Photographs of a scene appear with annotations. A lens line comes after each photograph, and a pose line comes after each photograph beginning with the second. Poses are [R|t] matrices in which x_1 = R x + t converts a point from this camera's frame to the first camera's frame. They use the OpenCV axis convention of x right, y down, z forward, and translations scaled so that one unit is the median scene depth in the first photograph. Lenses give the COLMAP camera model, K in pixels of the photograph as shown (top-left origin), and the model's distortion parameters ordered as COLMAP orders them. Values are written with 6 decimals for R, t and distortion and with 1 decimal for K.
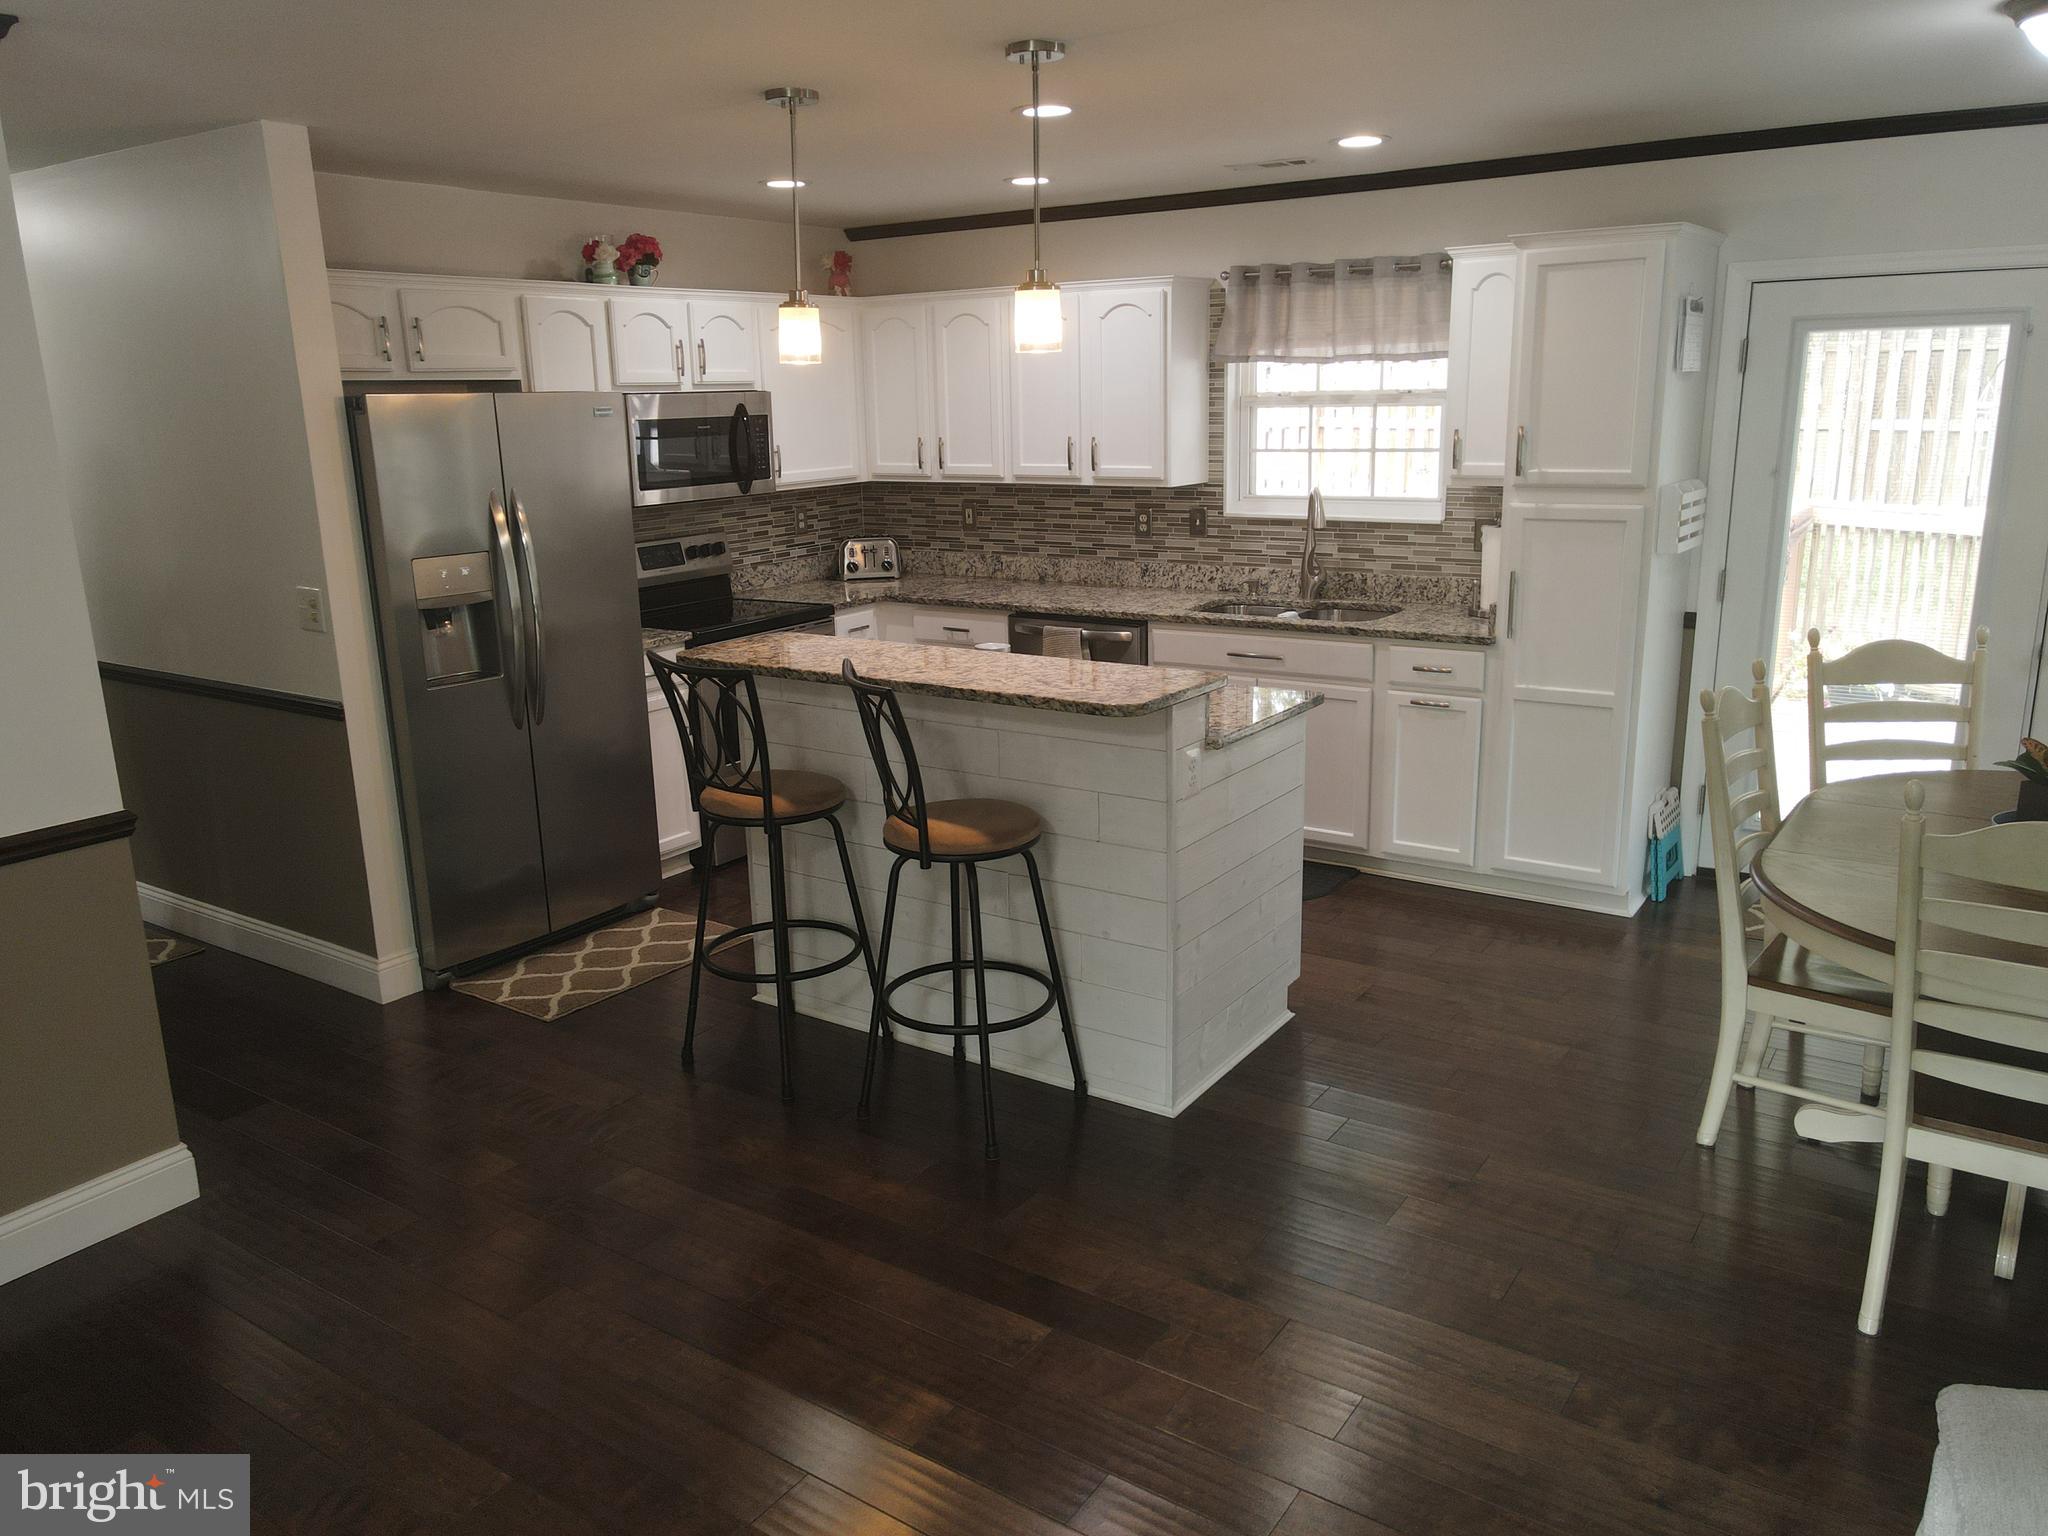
lens RADIAL K [[1502.0, 0, 1014.5], [0, 1502.0, 766.1], [0, 0, 1]] dist [-0.008882, 0.049116]
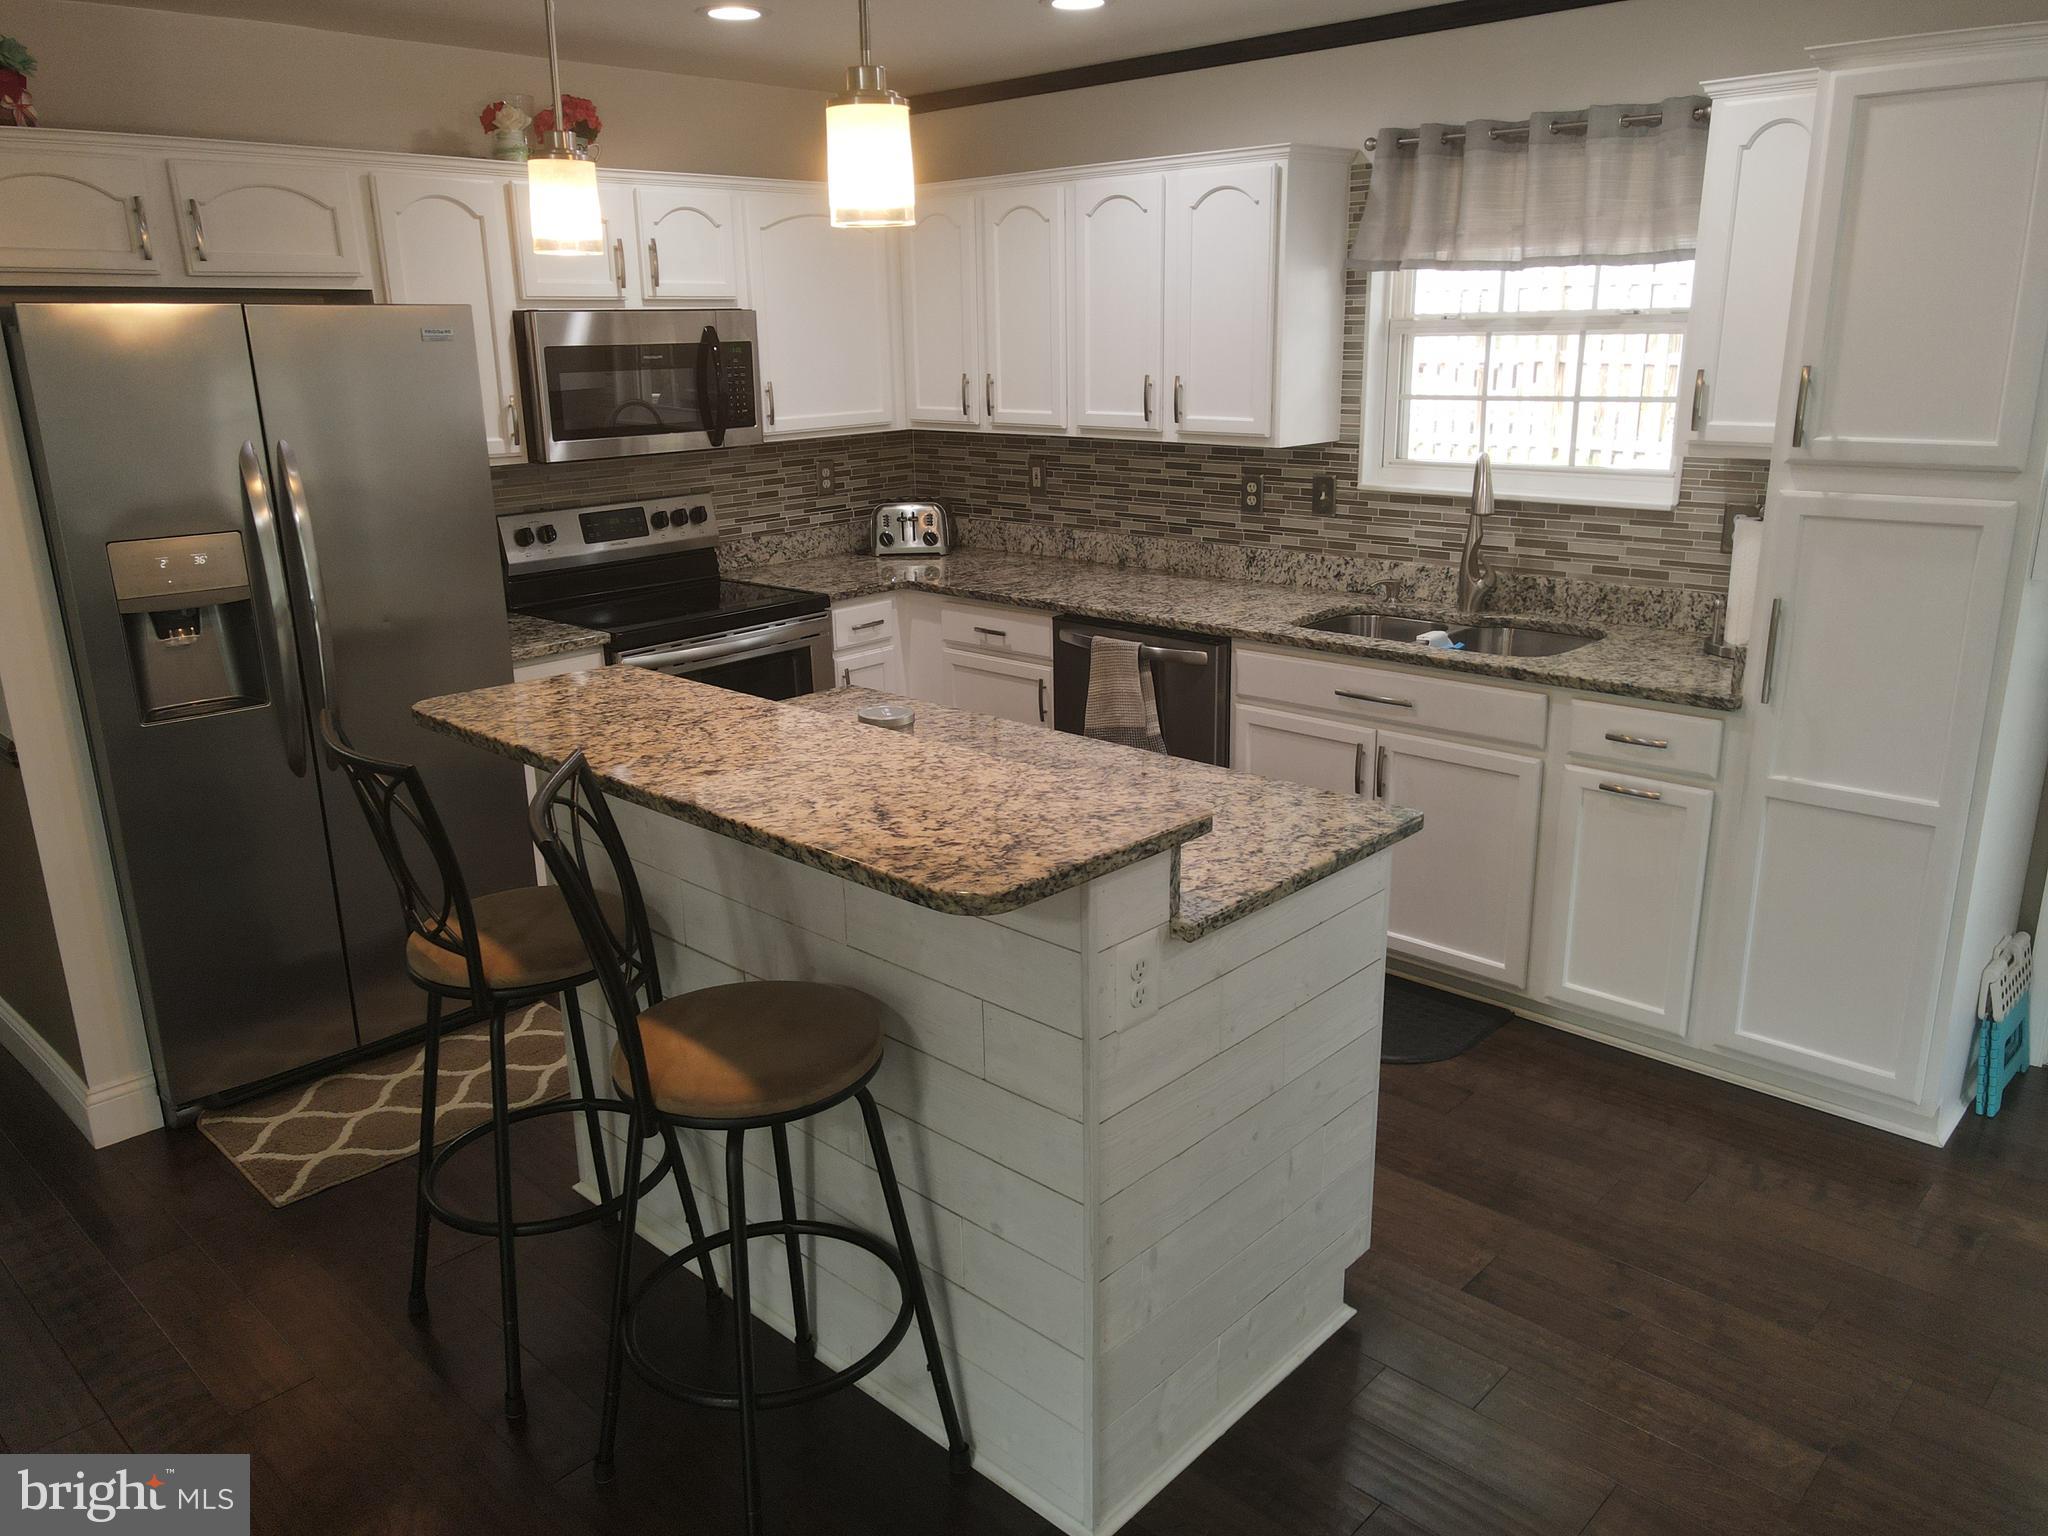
lens RADIAL K [[1492.5, 0, 1019.2], [0, 1492.5, 763.7], [0, 0, 1]] dist [0.010009, 0.009320]
pose [[0.987811, 0.049019, -0.147738, 0.101680], [-0.042660, 0.998034, 0.045910, -0.067695], [0.149698, -0.039048, 0.987960, 0.293038]]
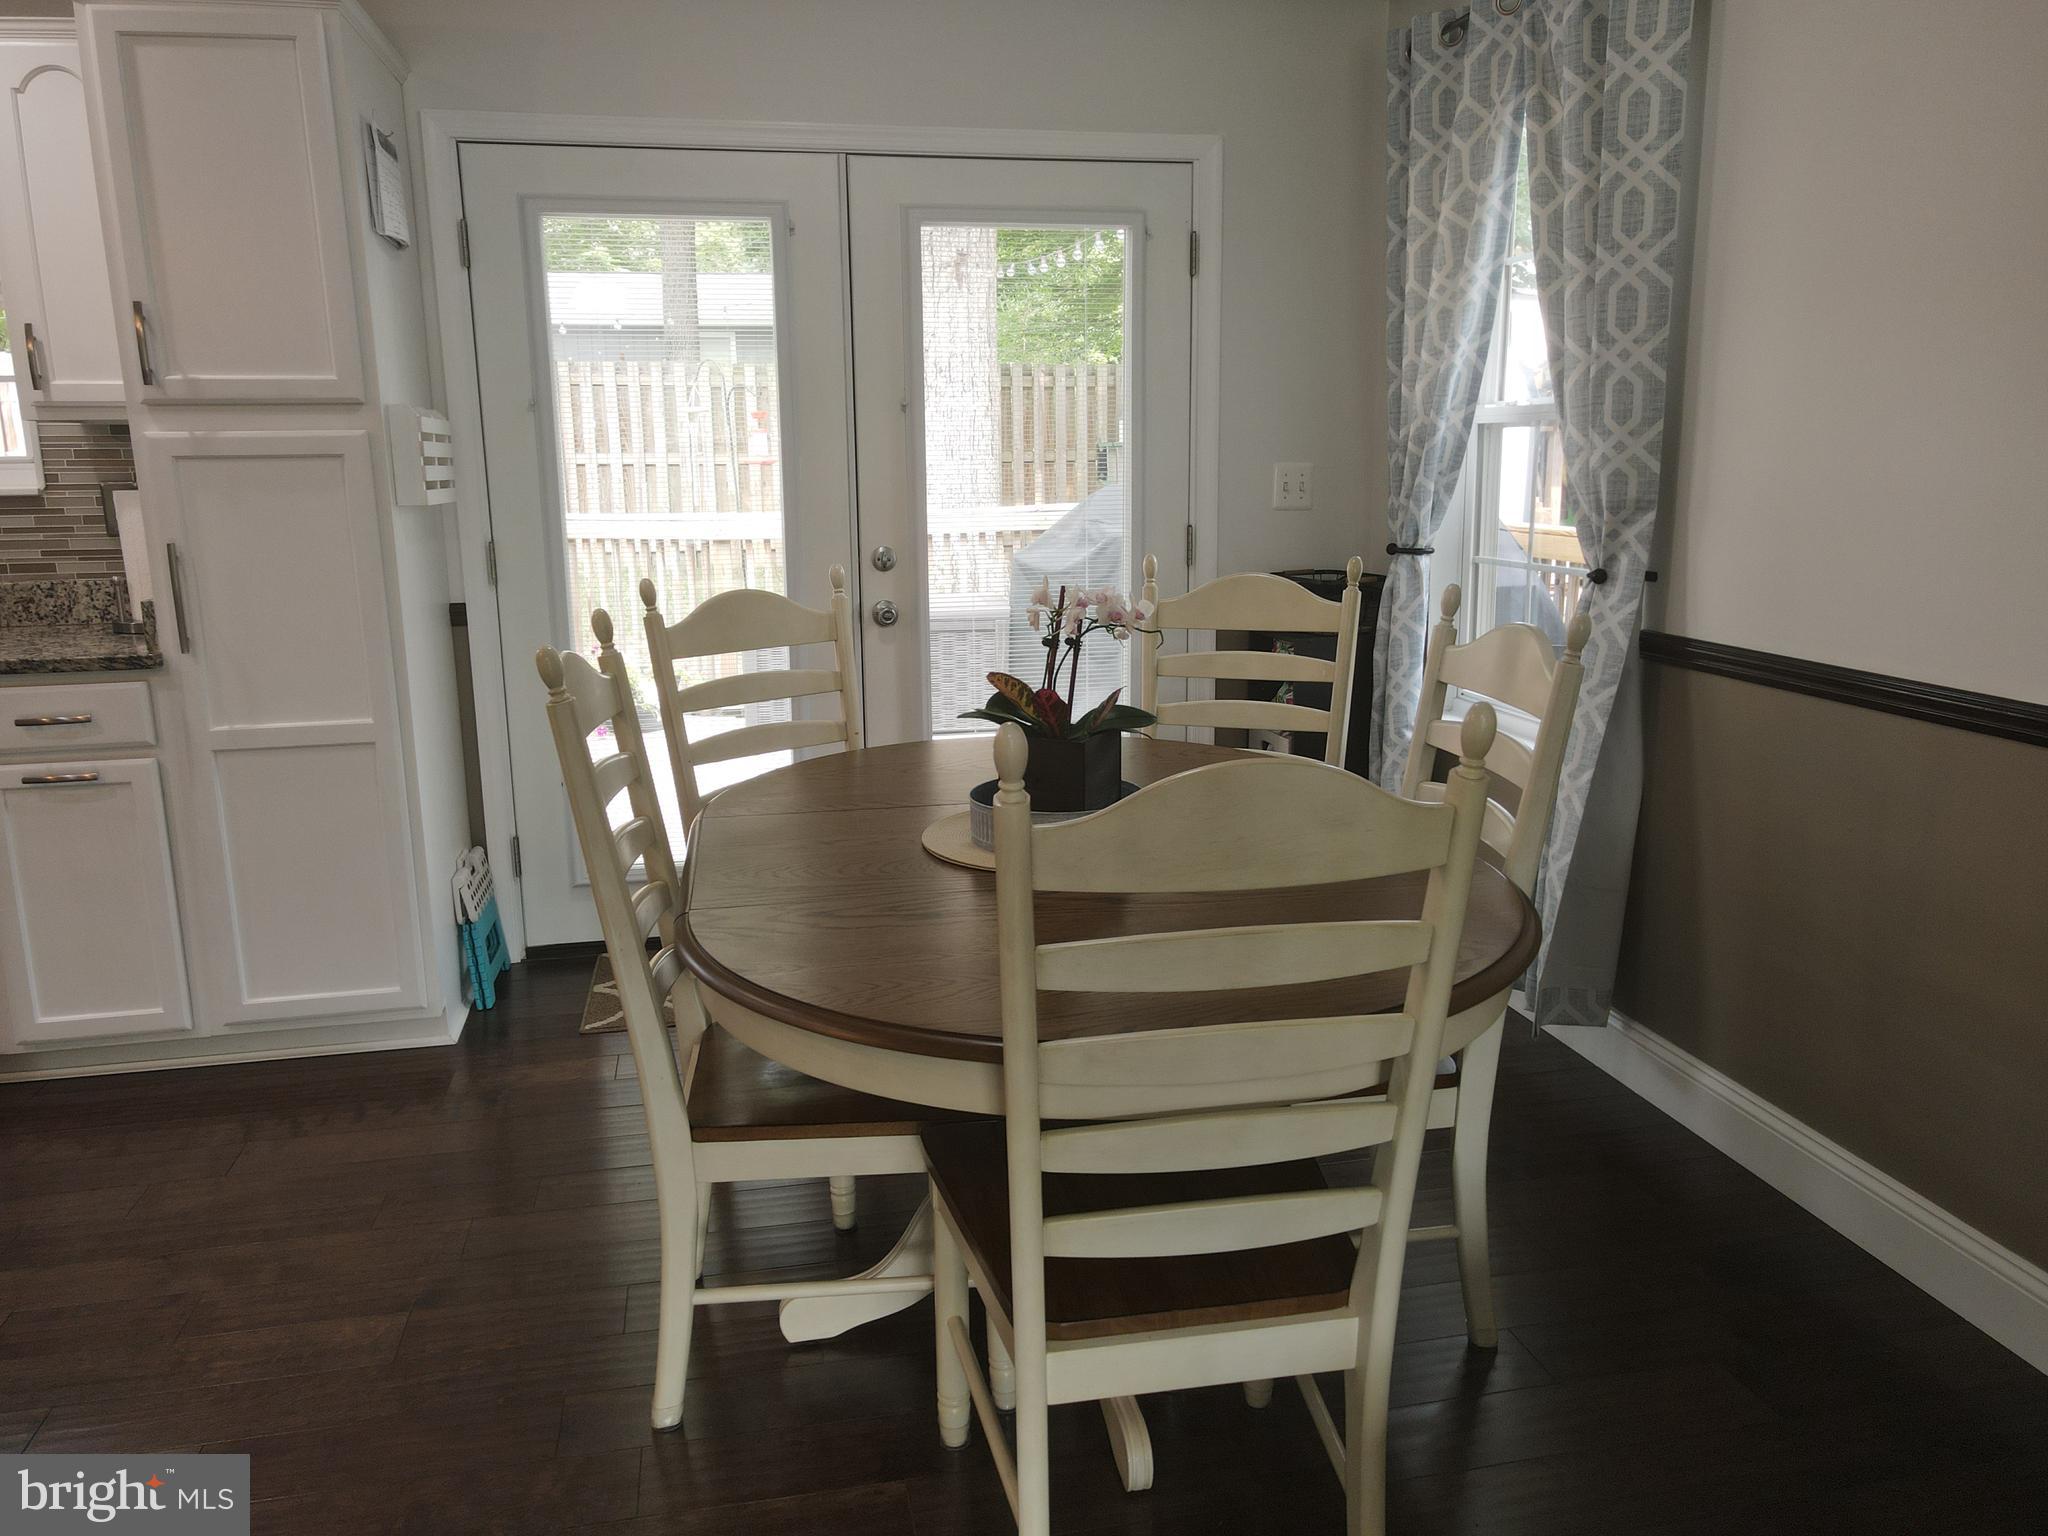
lens RADIAL K [[1492.5, 0, 1019.2], [0, 1492.5, 763.7], [0, 0, 1]] dist [0.010009, 0.009320]
pose [[0.692425, -0.134231, 0.708893, 0.112547], [0.172530, 0.984841, 0.017960, 0.006709], [-0.700558, 0.109869, 0.705087, 0.299154]]
